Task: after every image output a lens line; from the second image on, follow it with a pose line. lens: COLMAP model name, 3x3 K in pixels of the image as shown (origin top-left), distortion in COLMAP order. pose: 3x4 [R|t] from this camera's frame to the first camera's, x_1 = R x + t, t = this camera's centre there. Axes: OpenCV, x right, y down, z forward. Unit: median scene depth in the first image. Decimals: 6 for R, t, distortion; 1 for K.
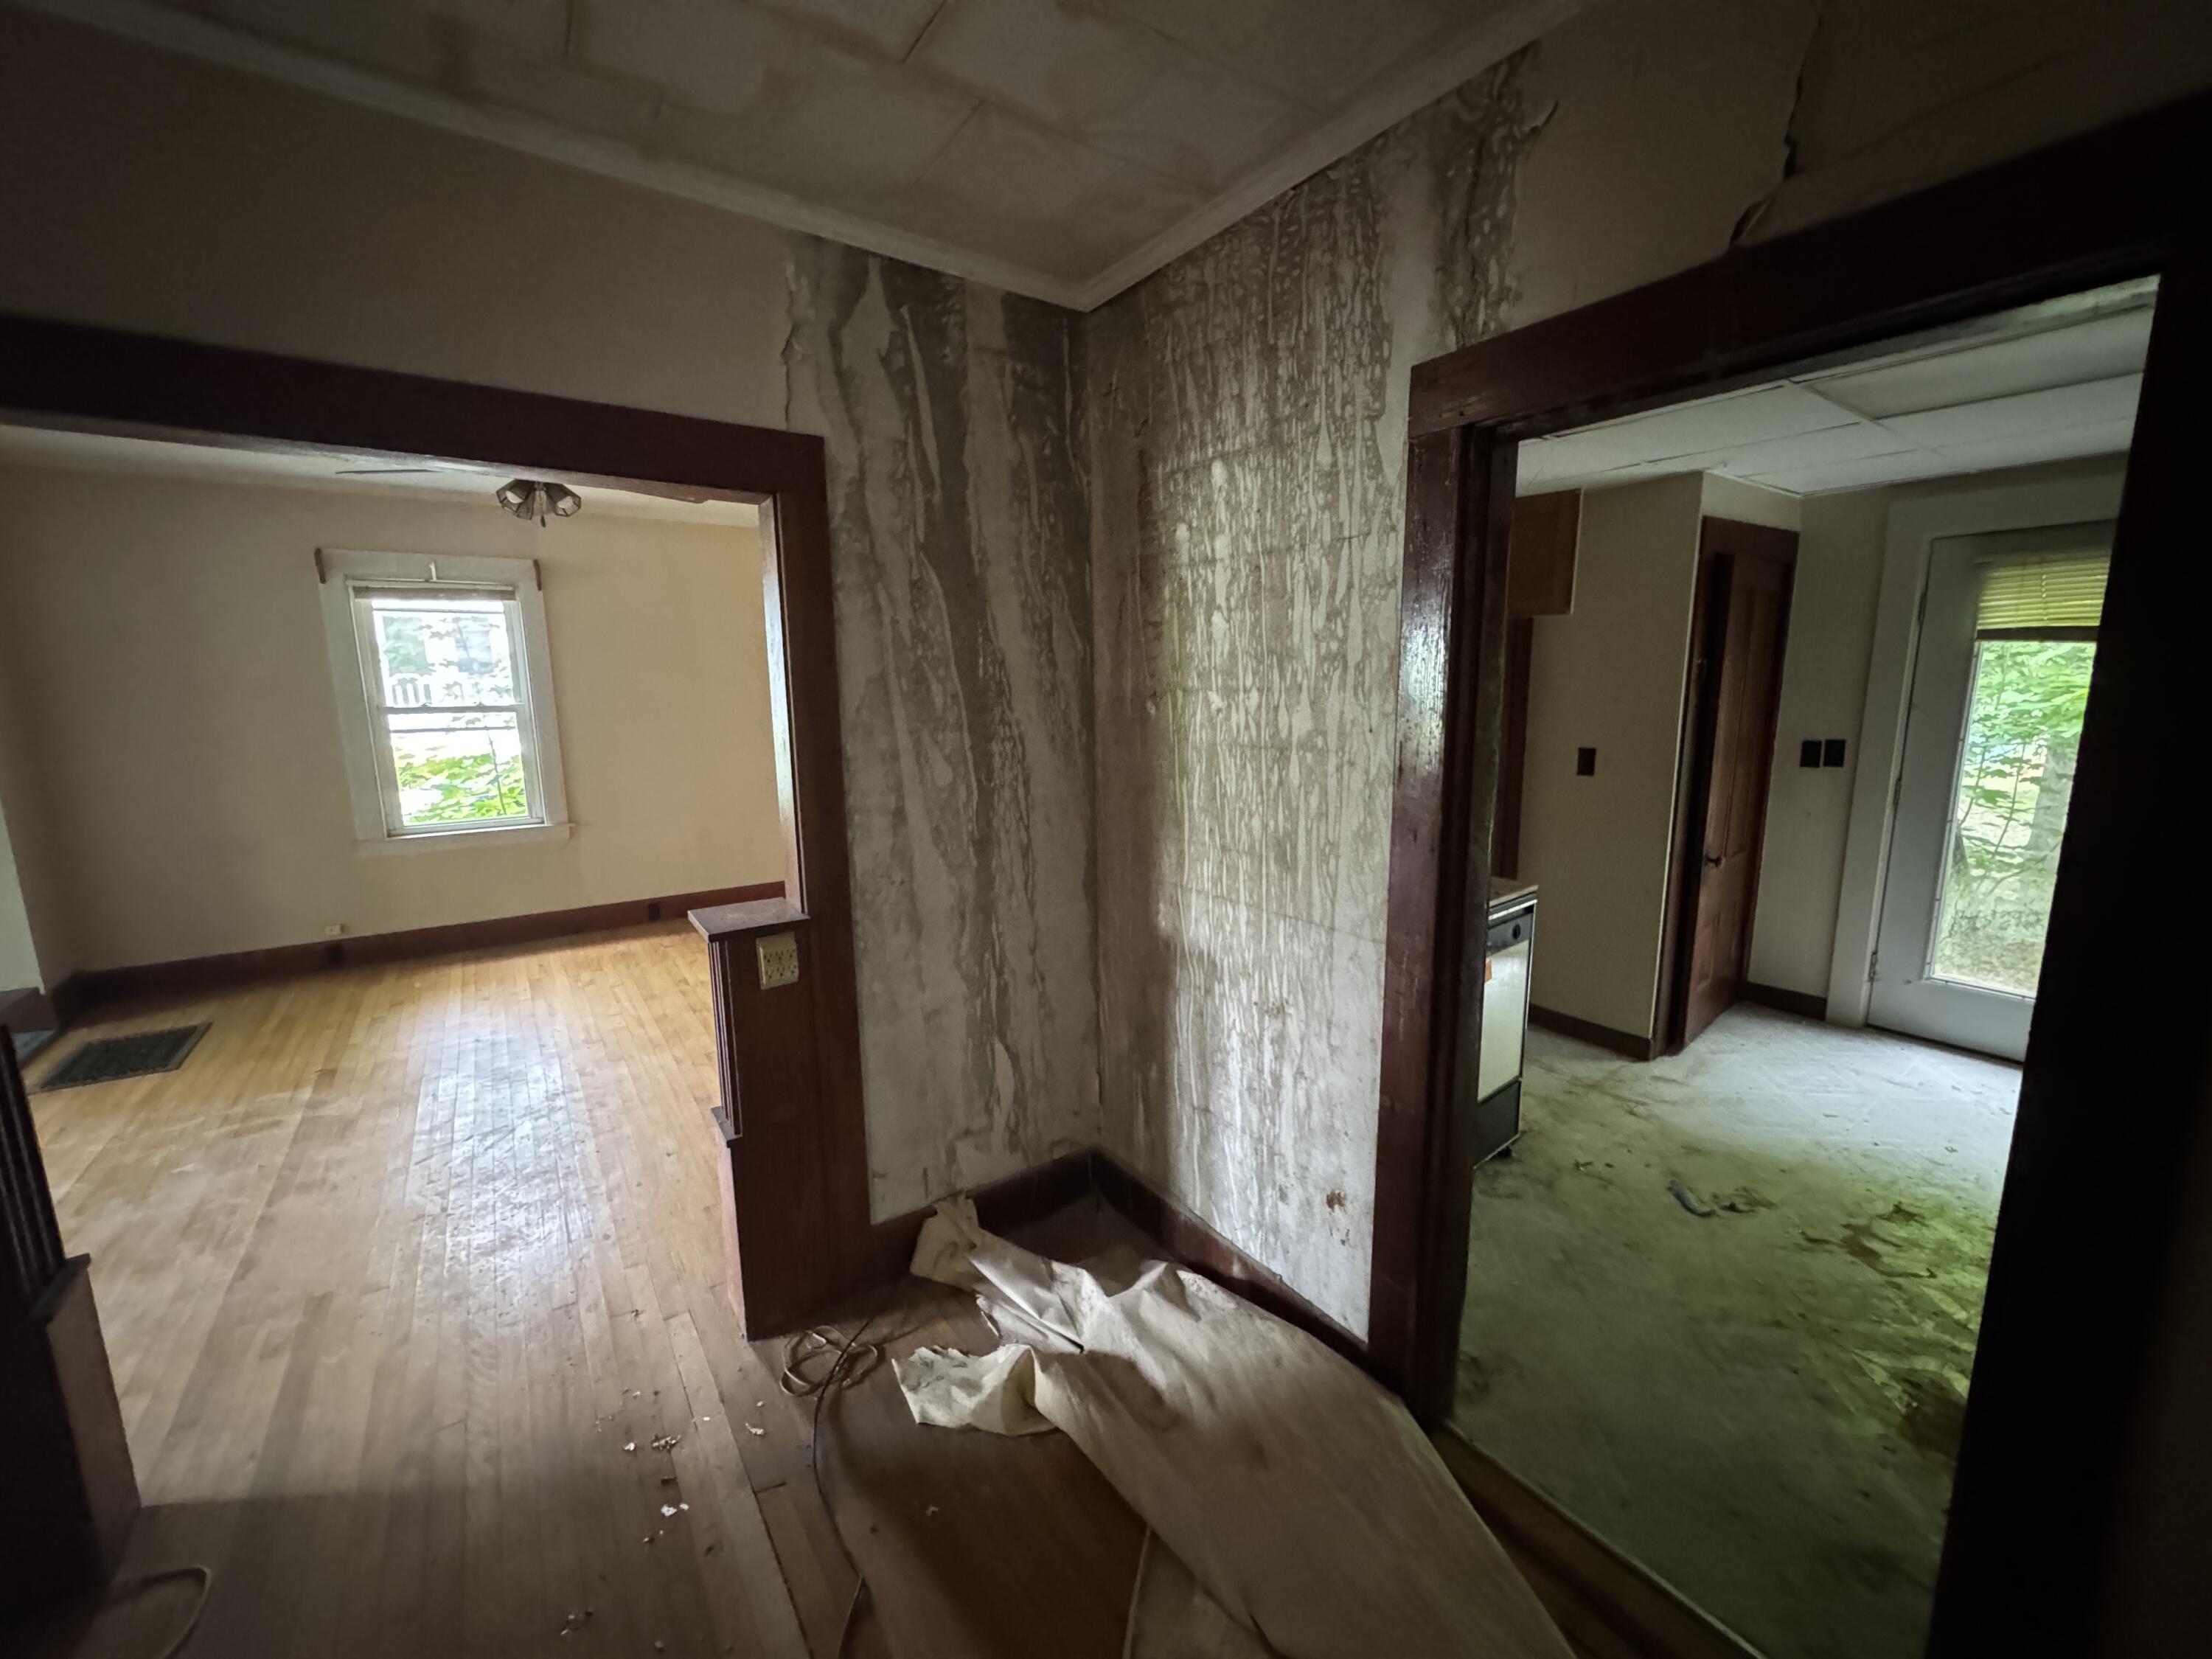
lens RADIAL K [[880.2, 0, 1108.4], [0, 880.2, 825.7], [0, 0, 1]] dist [-0.002134, 0.000733]
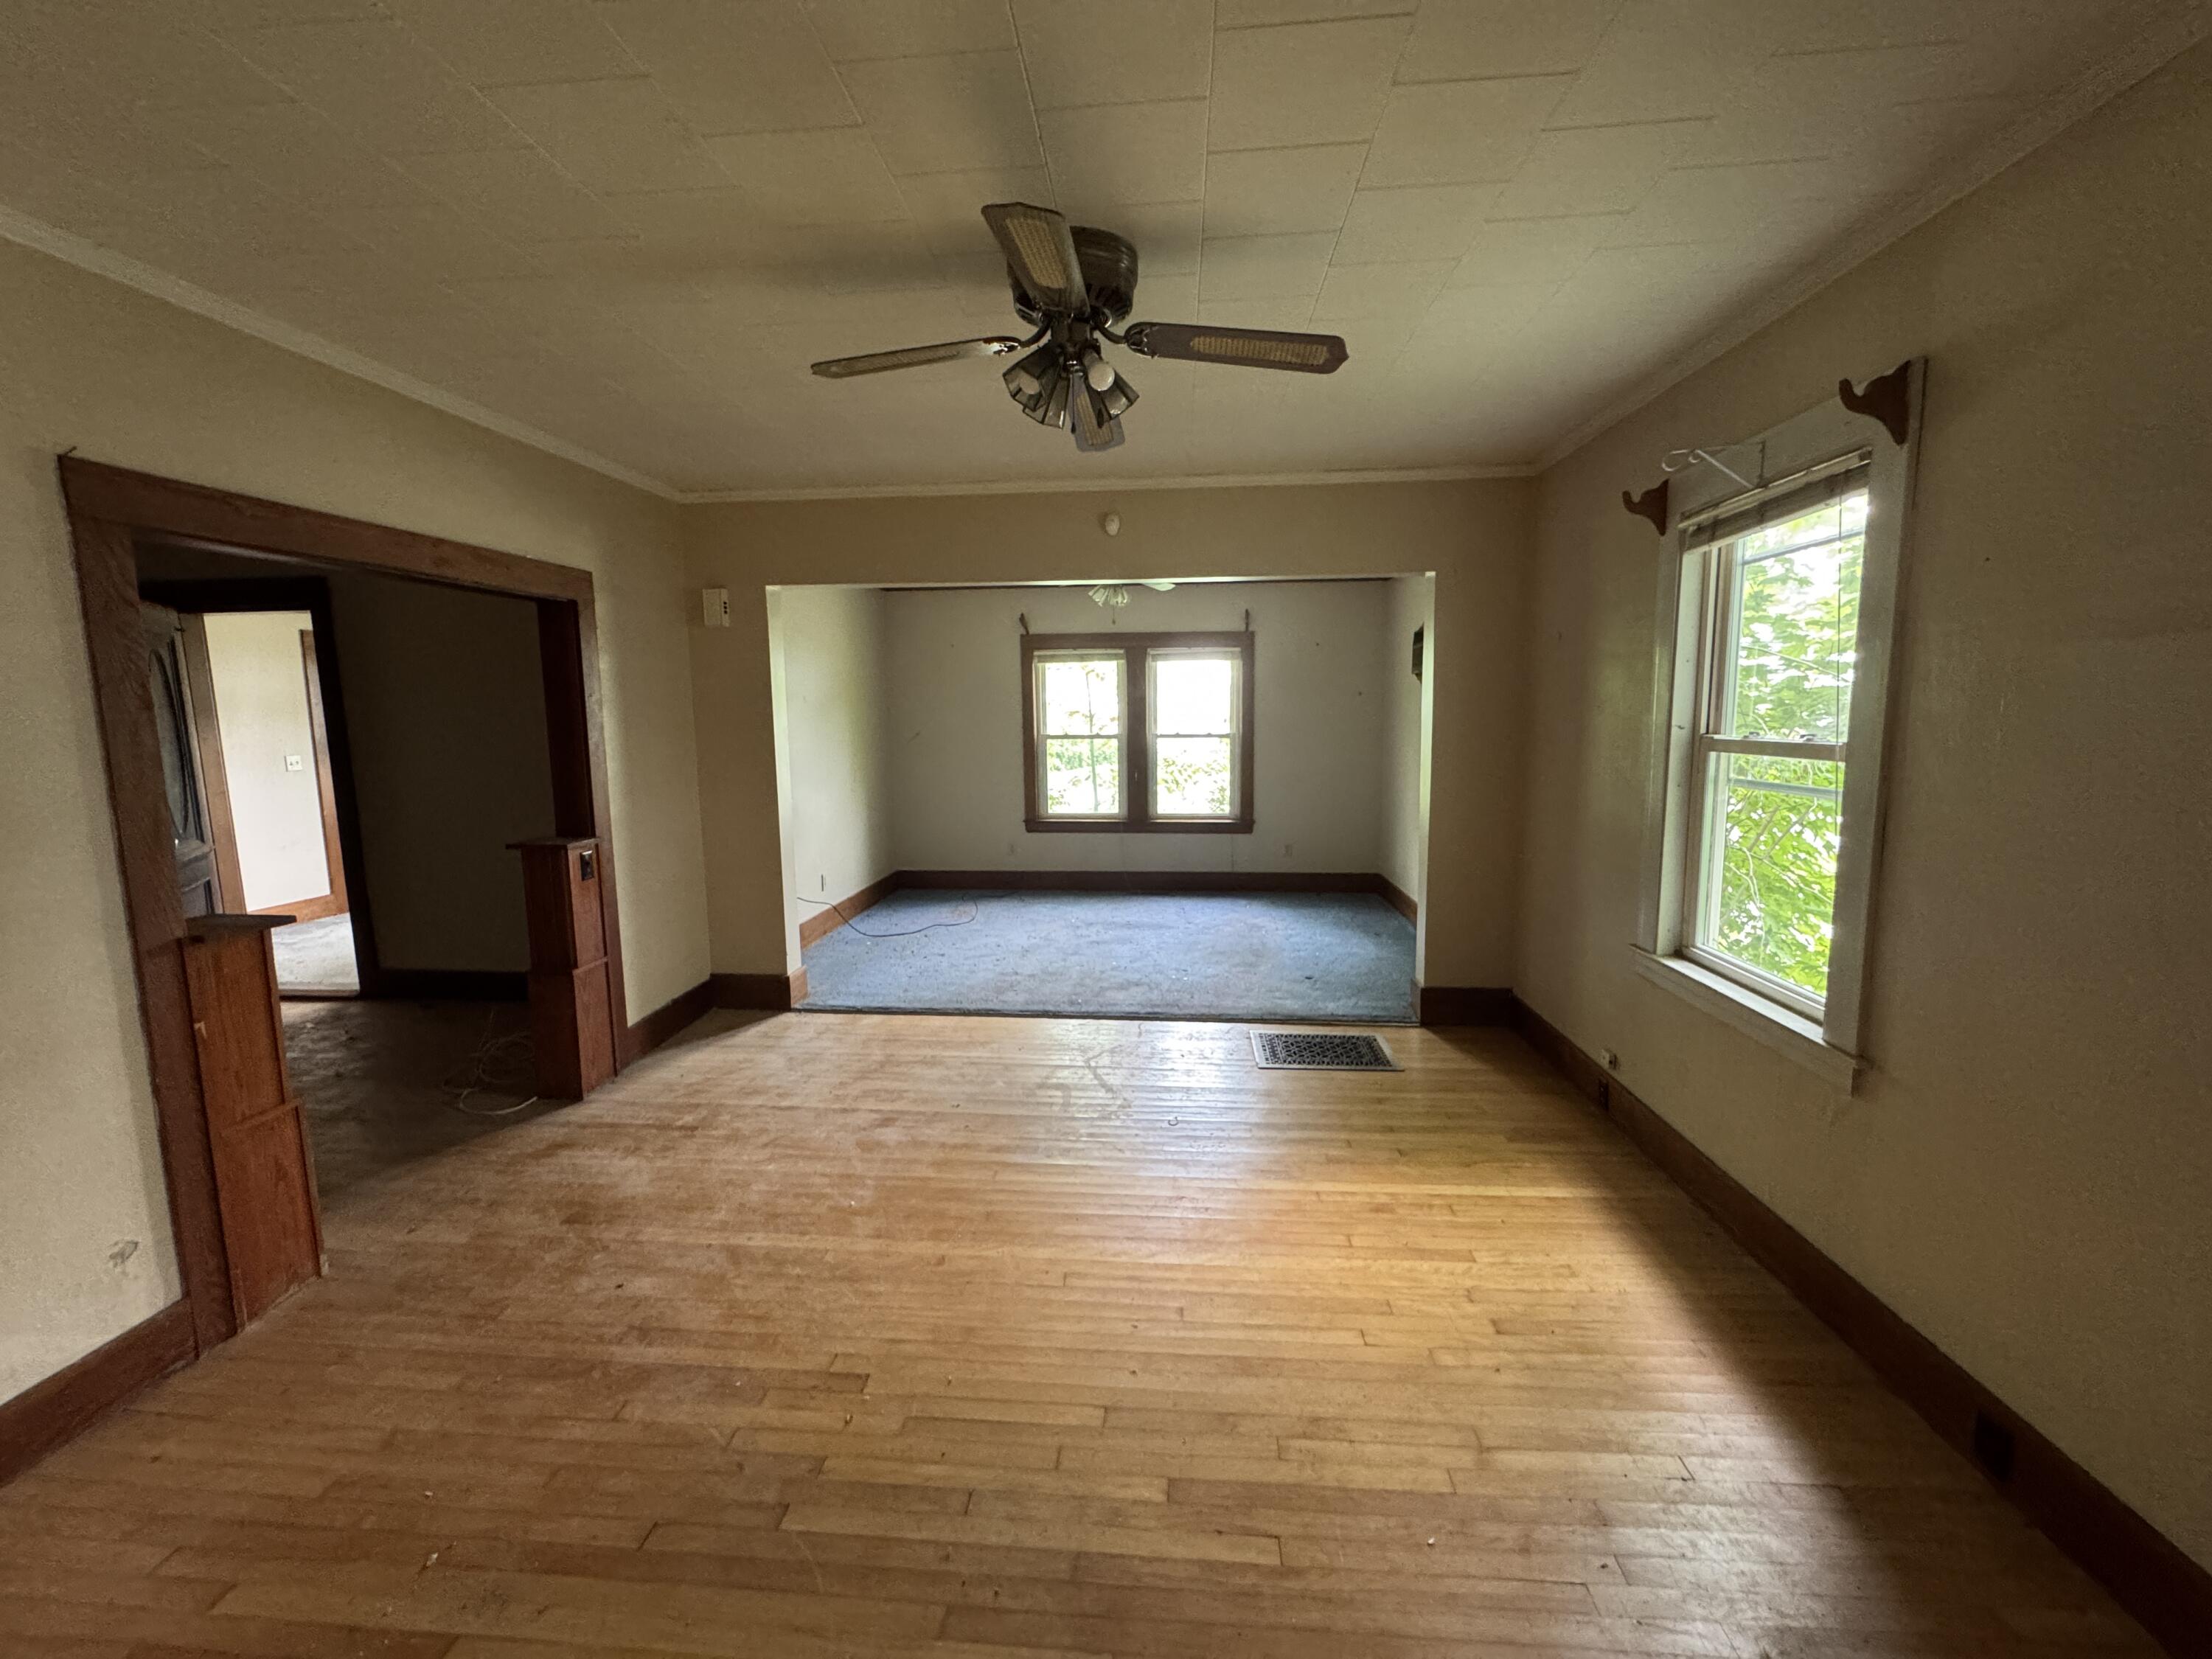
lens RADIAL K [[880.2, 0, 1098.7], [0, 880.2, 822.0], [0, 0, 1]] dist [-0.002134, 0.000733]
pose [[-0.647829, 0.112743, -0.753396, -0.215668], [-0.105173, 0.966280, 0.235036, -0.286691], [0.754490, 0.231500, -0.614127, 1.747461]]
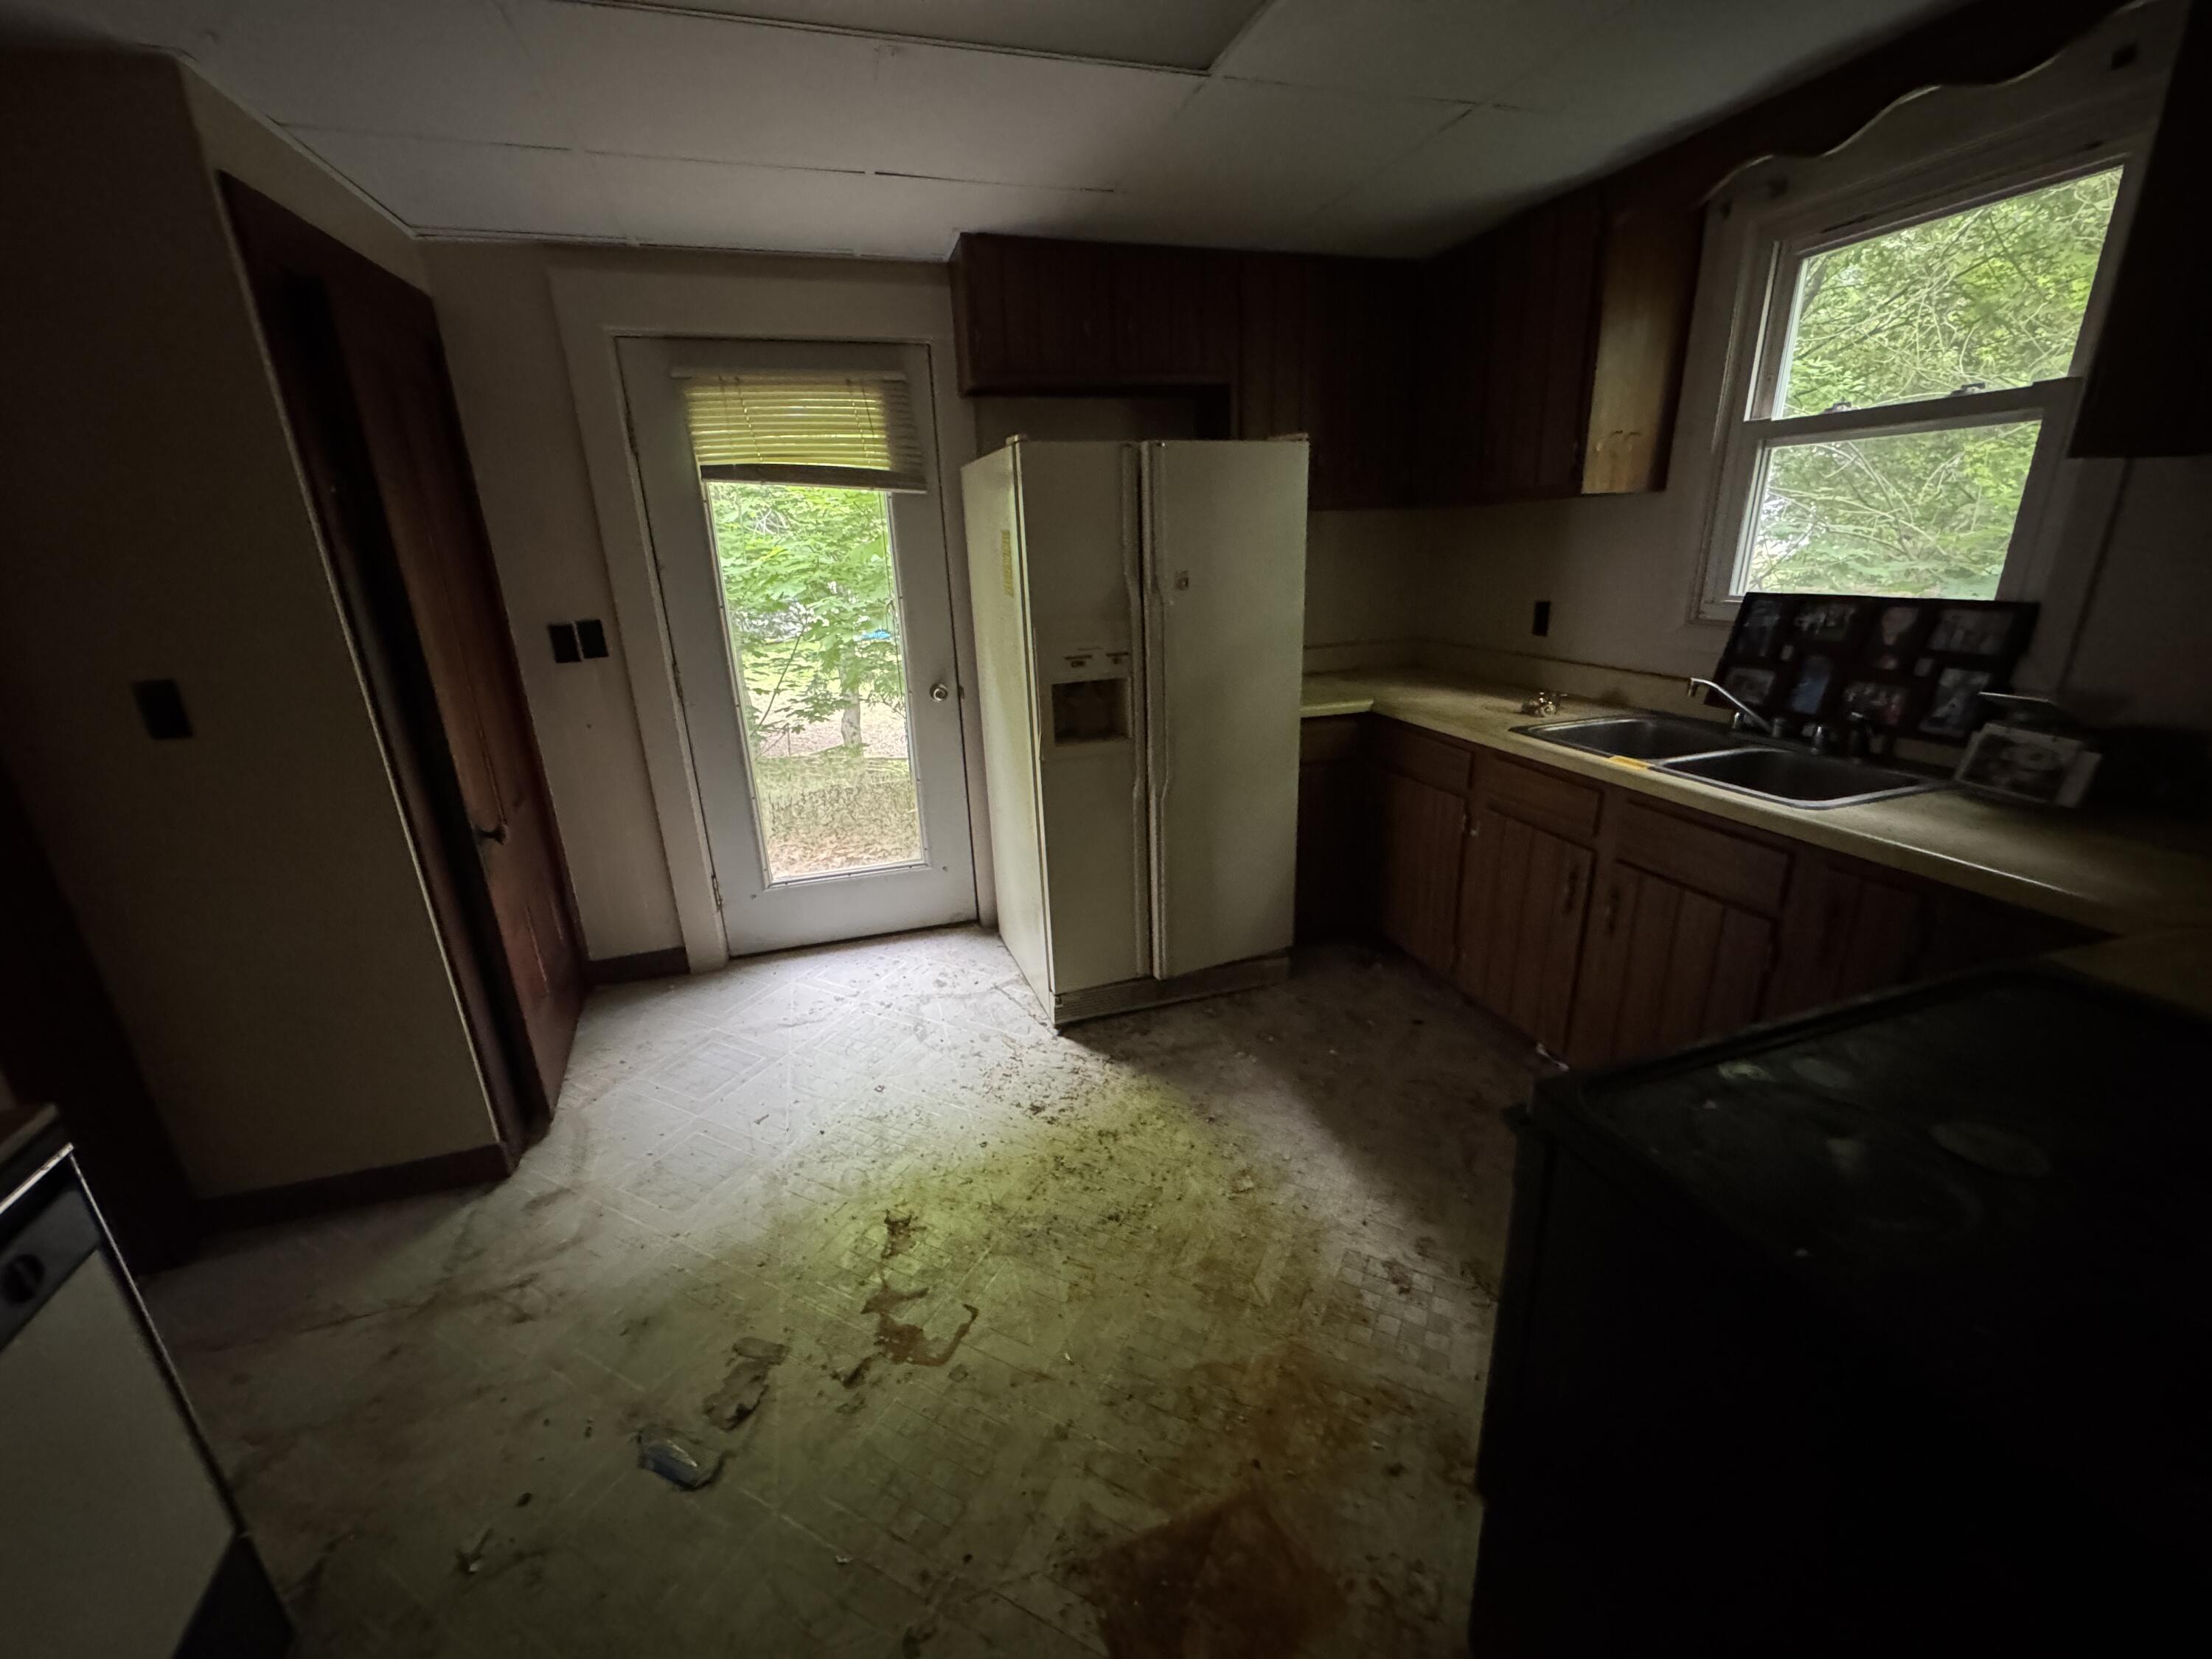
lens RADIAL K [[880.2, 0, 1102.8], [0, 880.2, 825.9], [0, 0, 1]] dist [-0.002134, 0.000733]
pose [[0.313972, -0.294072, 0.902742, 0.276220], [0.190554, 0.950994, 0.243516, -0.035230], [-0.930113, 0.095563, 0.354622, 0.394728]]
